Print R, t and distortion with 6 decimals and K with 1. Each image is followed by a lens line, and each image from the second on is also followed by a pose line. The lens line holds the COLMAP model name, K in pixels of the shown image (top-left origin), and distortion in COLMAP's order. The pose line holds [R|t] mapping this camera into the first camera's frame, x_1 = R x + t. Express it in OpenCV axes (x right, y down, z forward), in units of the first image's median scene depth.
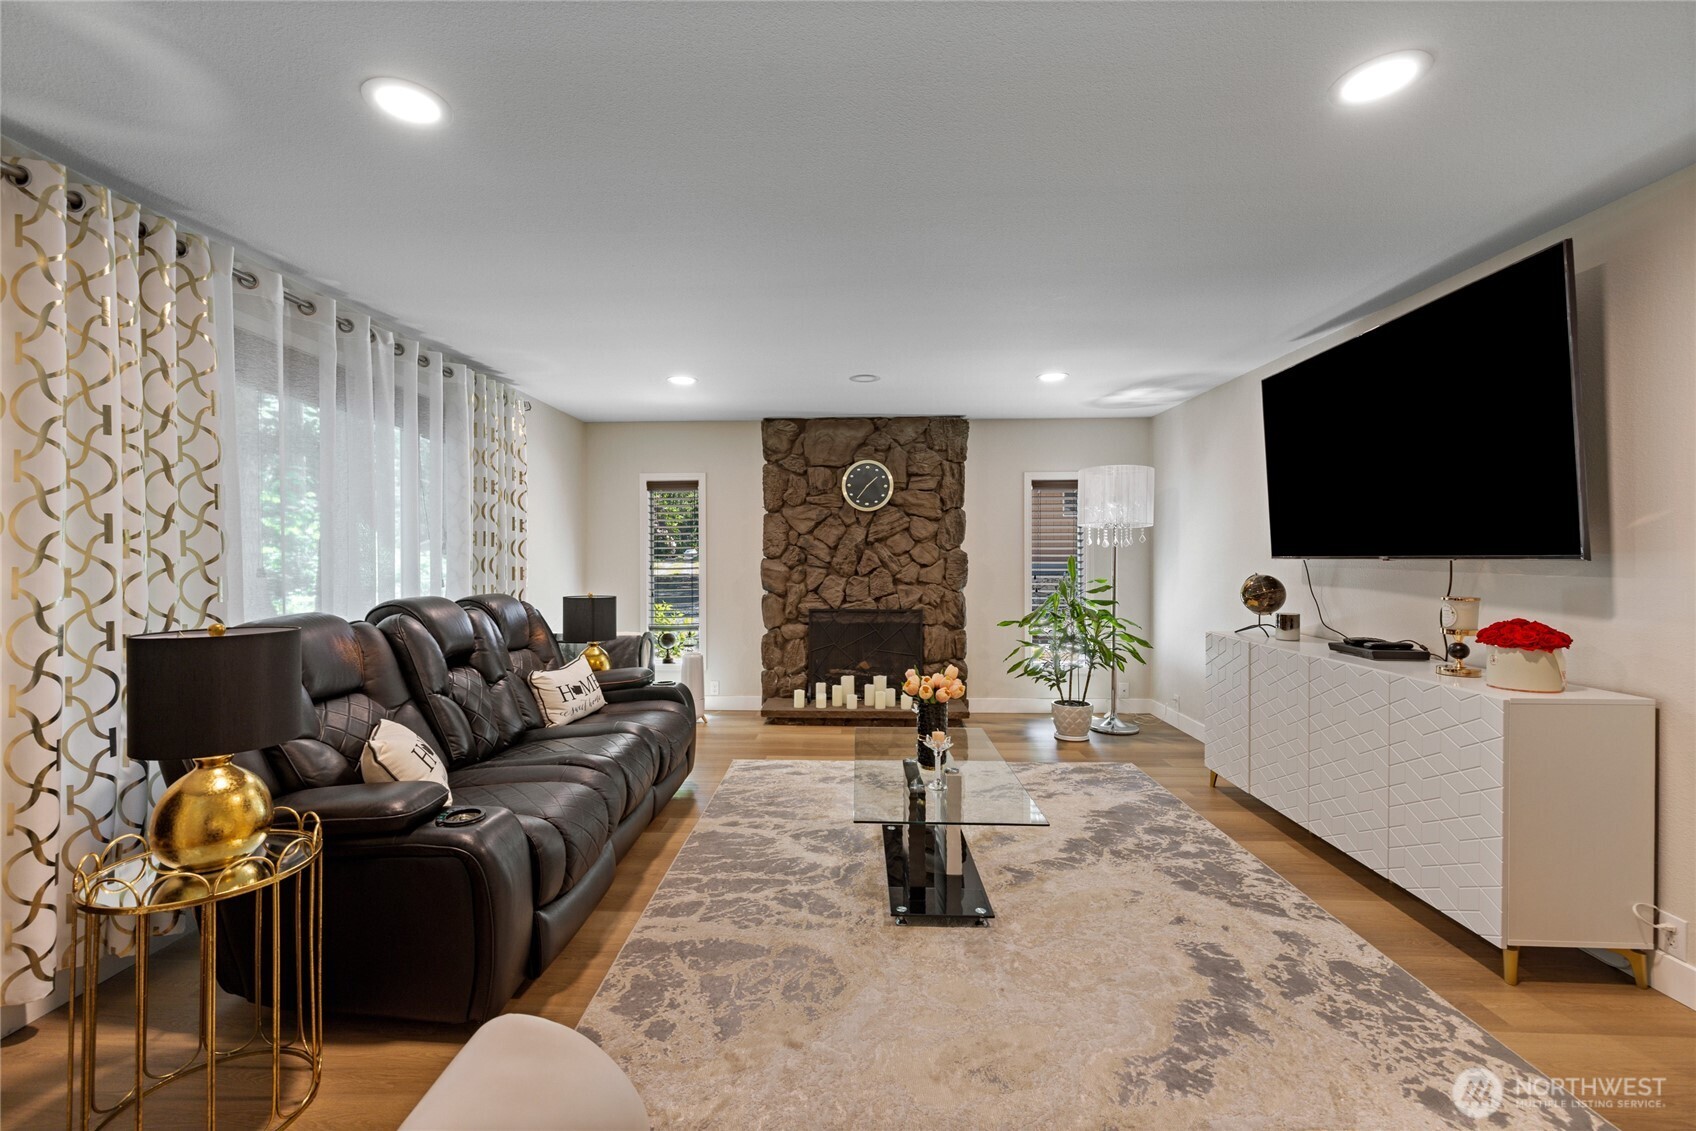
lens RADIAL K [[706.8, 0, 834.6], [0, 706.8, 556.7], [0, 0, 1]] dist [0.001074, 0.000285]
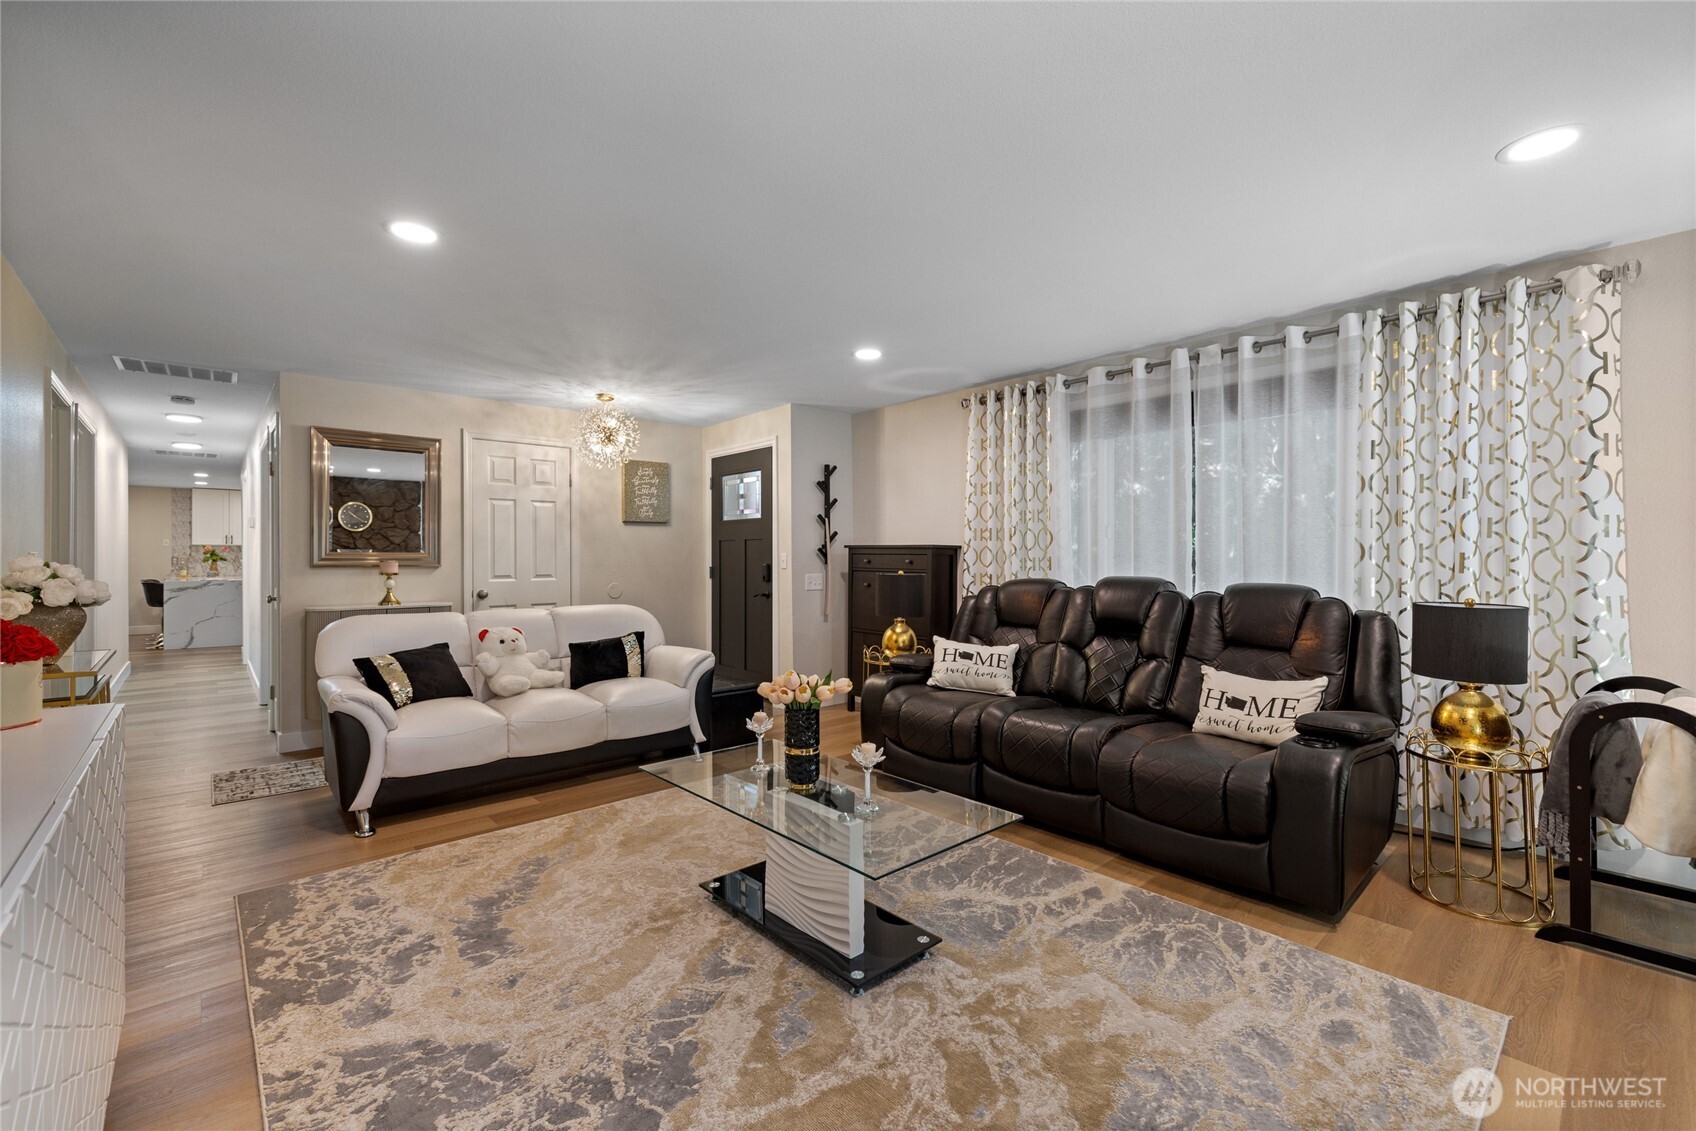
lens RADIAL K [[716.0, 0, 827.4], [0, 716.0, 557.3], [0, 0, 1]] dist [0.000974, 0.000277]
pose [[-0.730863, -0.000915, -0.682523, 0.642332], [-0.001257, 0.999999, 0.000005, 0.024066], [0.682523, 0.000861, -0.730864, 1.510461]]
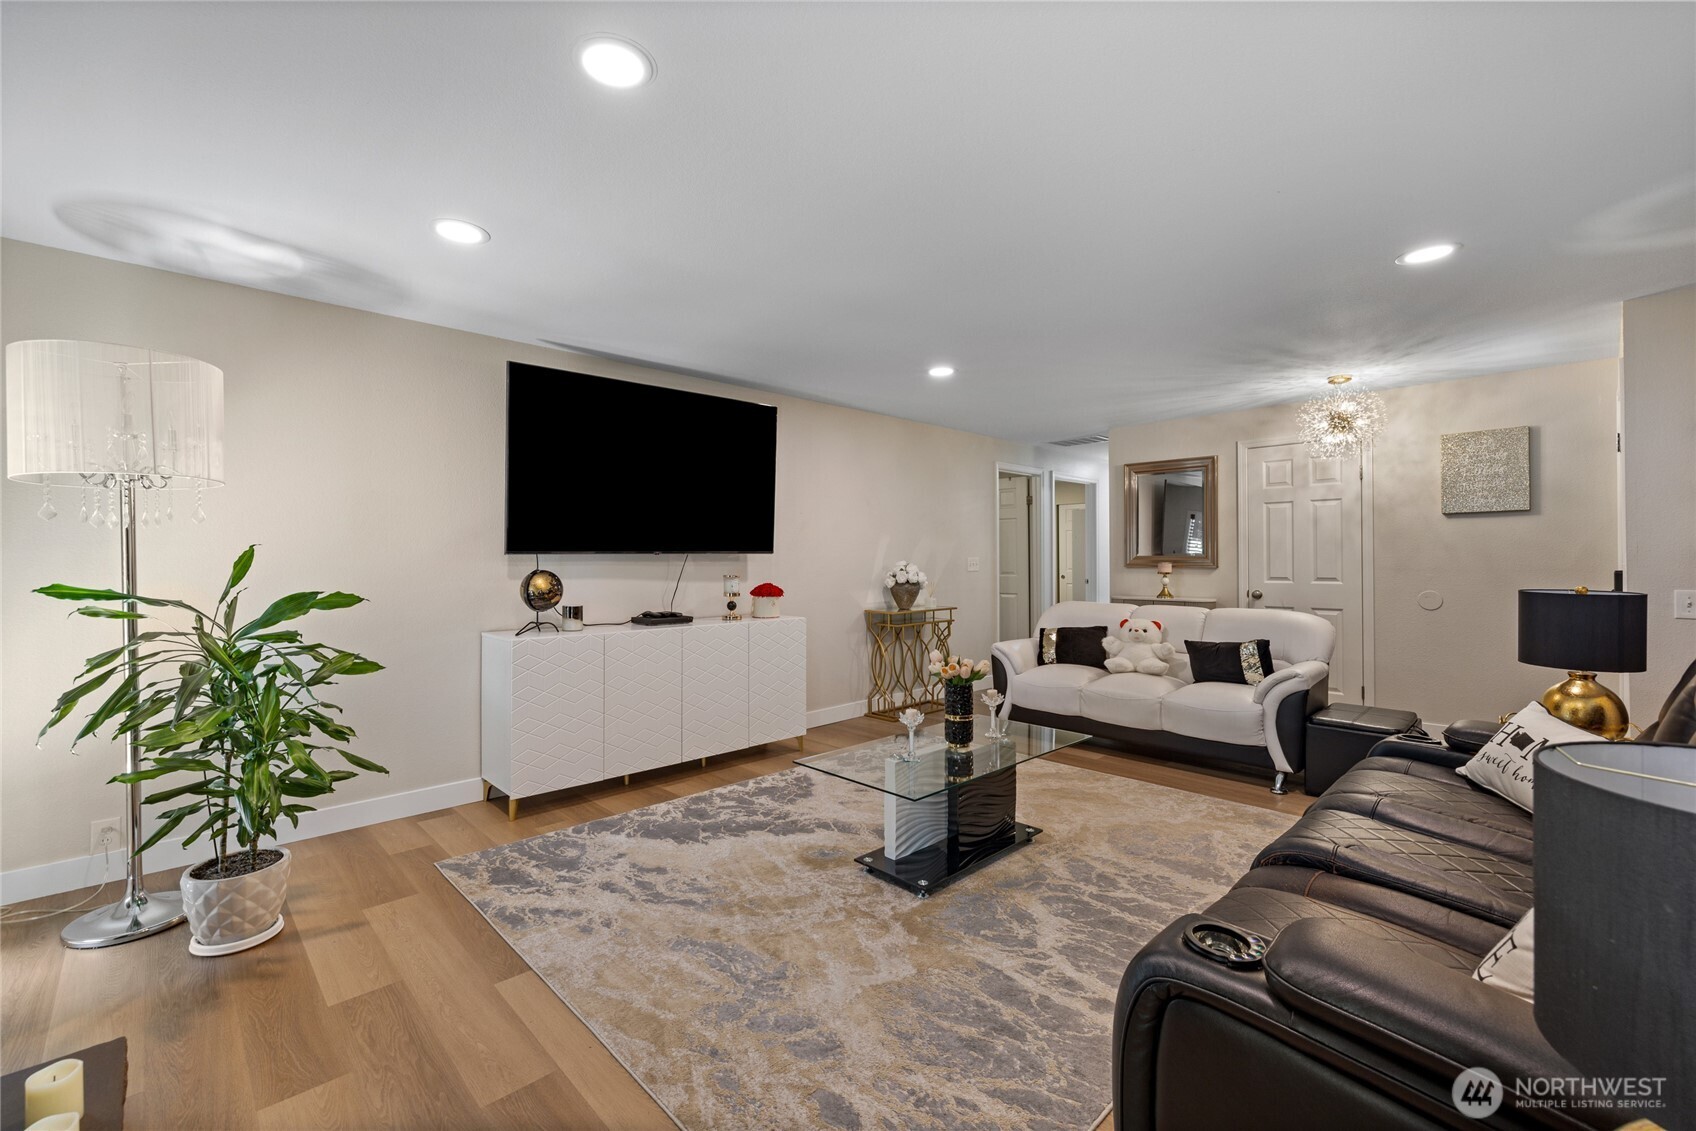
lens RADIAL K [[710.1, 0, 824.3], [0, 710.1, 558.1], [0, 0, 1]] dist [0.000011, 0.000307]
pose [[-0.702890, 0.003327, 0.711291, -0.440700], [0.005893, 0.999982, 0.001146, 0.013214], [-0.711274, 0.004997, -0.702897, 1.736298]]
